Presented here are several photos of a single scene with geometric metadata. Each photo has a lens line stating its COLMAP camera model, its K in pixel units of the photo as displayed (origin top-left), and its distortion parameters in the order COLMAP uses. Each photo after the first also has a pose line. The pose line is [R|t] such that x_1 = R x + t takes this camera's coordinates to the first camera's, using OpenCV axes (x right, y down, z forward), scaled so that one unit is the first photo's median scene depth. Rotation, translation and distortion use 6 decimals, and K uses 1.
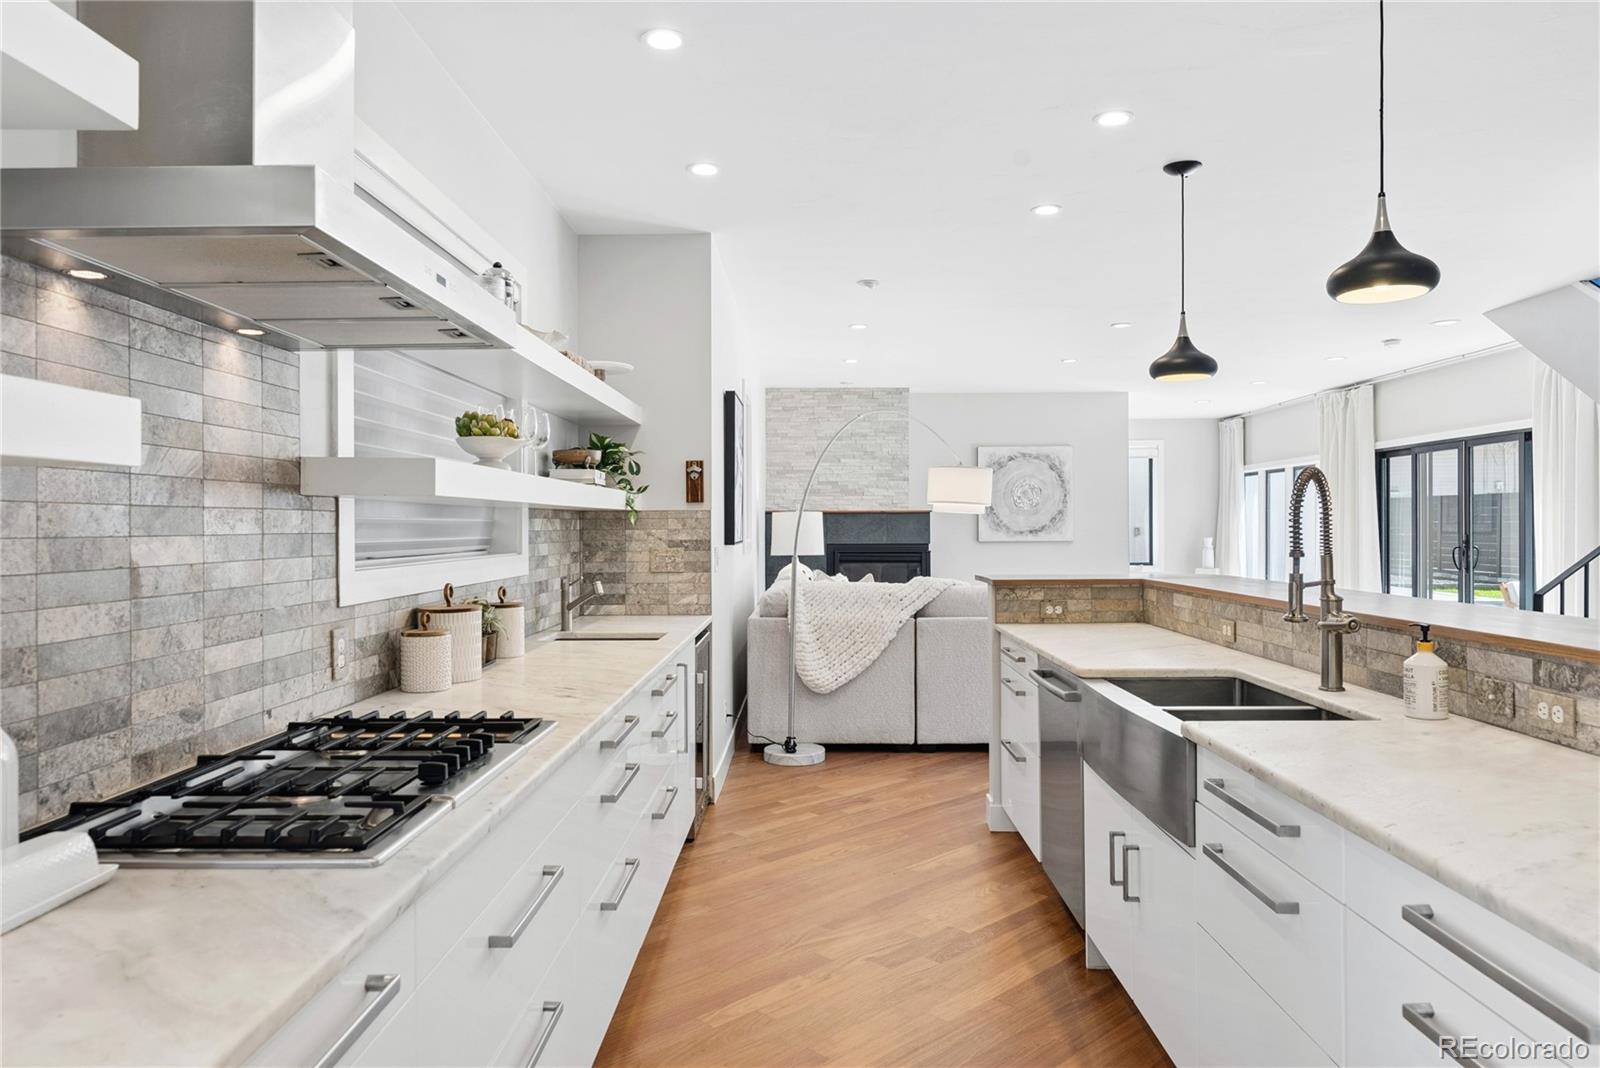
lens RADIAL K [[1066.6, 0, 799.9], [0, 1066.6, 534.8], [0, 0, 1]] dist [0.034508, 0.001708]
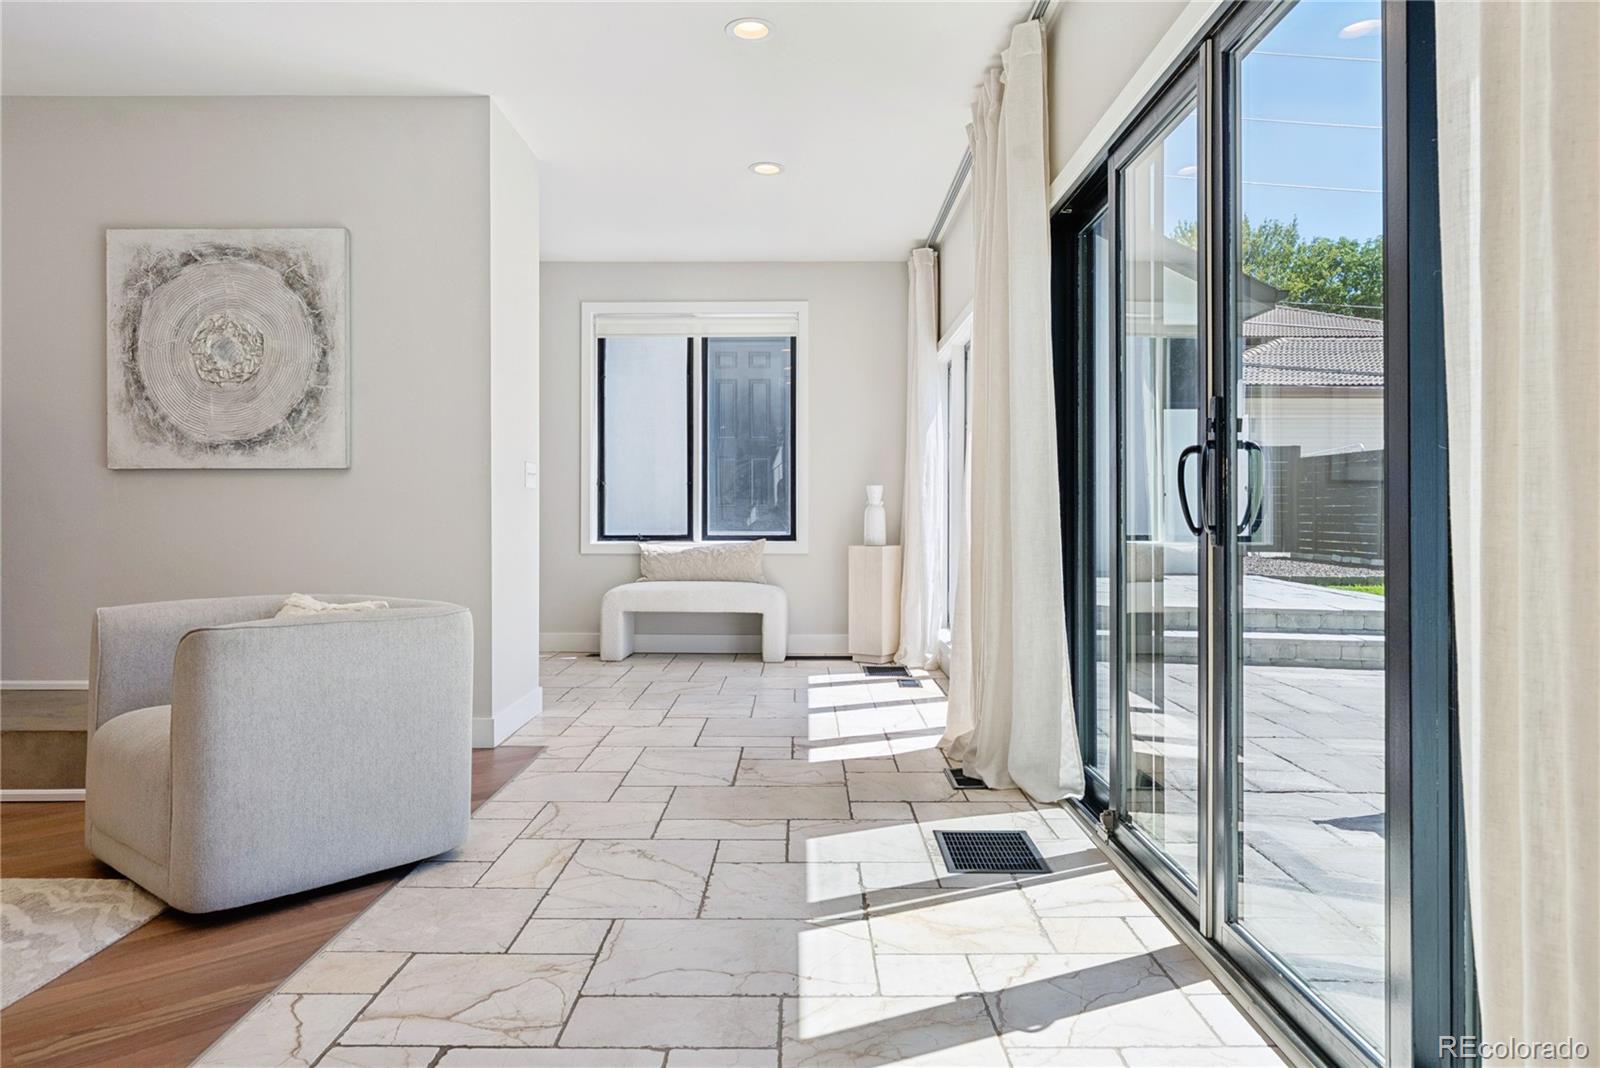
lens RADIAL K [[1066.6, 0, 798.7], [0, 1066.6, 526.4], [0, 0, 1]] dist [0.034508, 0.001708]
pose [[0.999995, 0.001476, -0.002643, 0.424786], [-0.001472, 0.999998, 0.001570, 0.026547], [0.002646, -0.001566, 0.999995, 0.601654]]
